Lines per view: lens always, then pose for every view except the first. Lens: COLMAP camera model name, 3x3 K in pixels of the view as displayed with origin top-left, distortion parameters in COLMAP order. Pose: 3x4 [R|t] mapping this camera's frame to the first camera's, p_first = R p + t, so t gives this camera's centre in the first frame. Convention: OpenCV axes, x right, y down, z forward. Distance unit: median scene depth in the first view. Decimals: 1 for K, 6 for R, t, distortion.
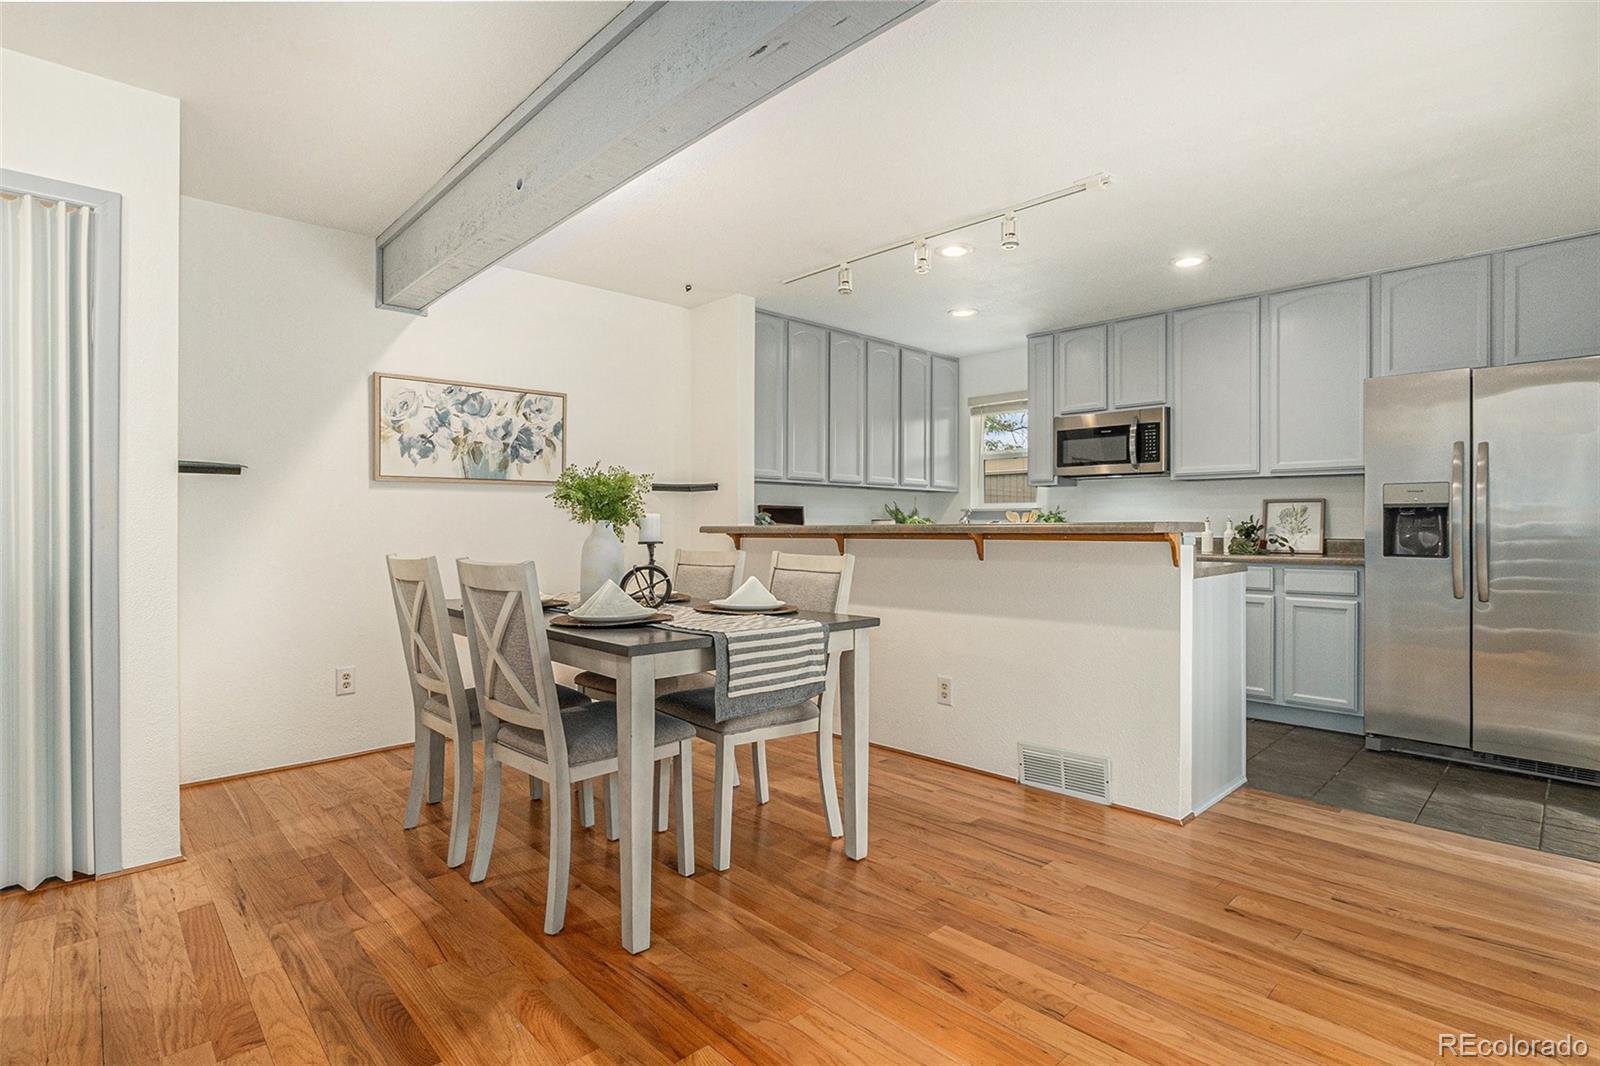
lens RADIAL K [[798.2, 0, 800.0], [0, 798.2, 533.0], [0, 0, 1]] dist [-0.003685, -0.000461]
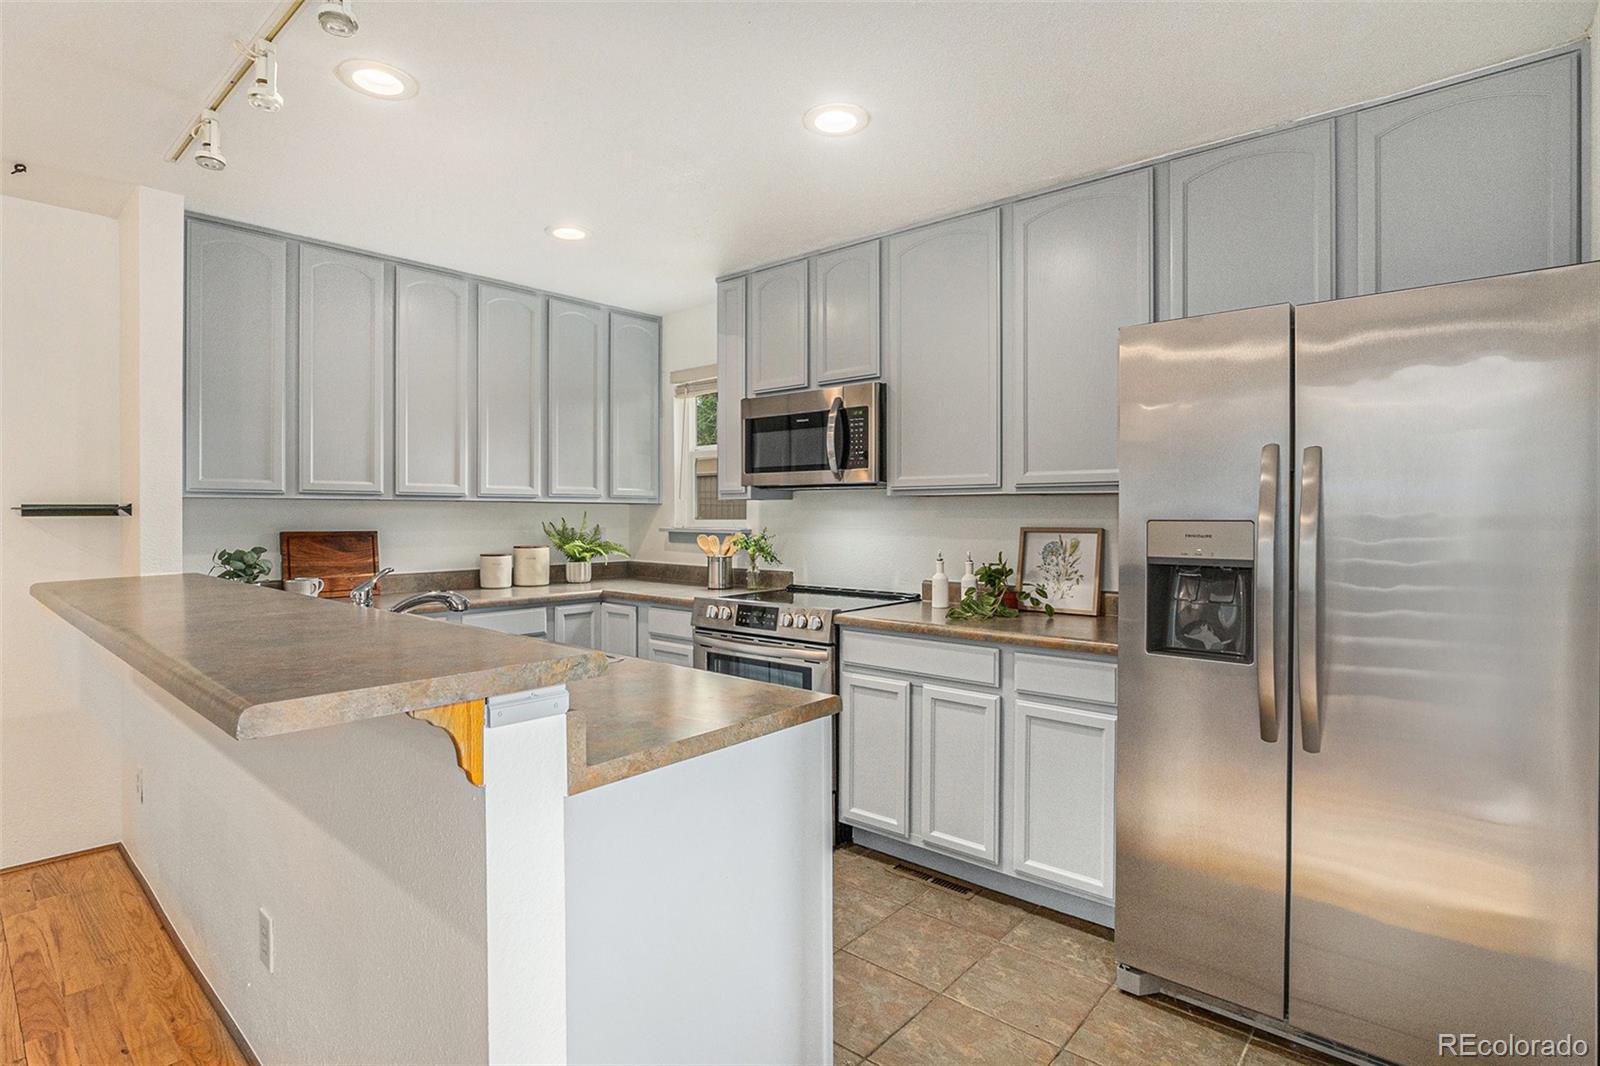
lens RADIAL K [[787.0, 0, 800.0], [0, 787.0, 533.0], [0, 0, 1]] dist [-0.028513, 0.000334]
pose [[0.998045, 0.001511, 0.062479, 0.352914], [-0.002164, 0.999944, 0.010400, -0.042287], [-0.062460, -0.010515, 0.997992, 0.363963]]
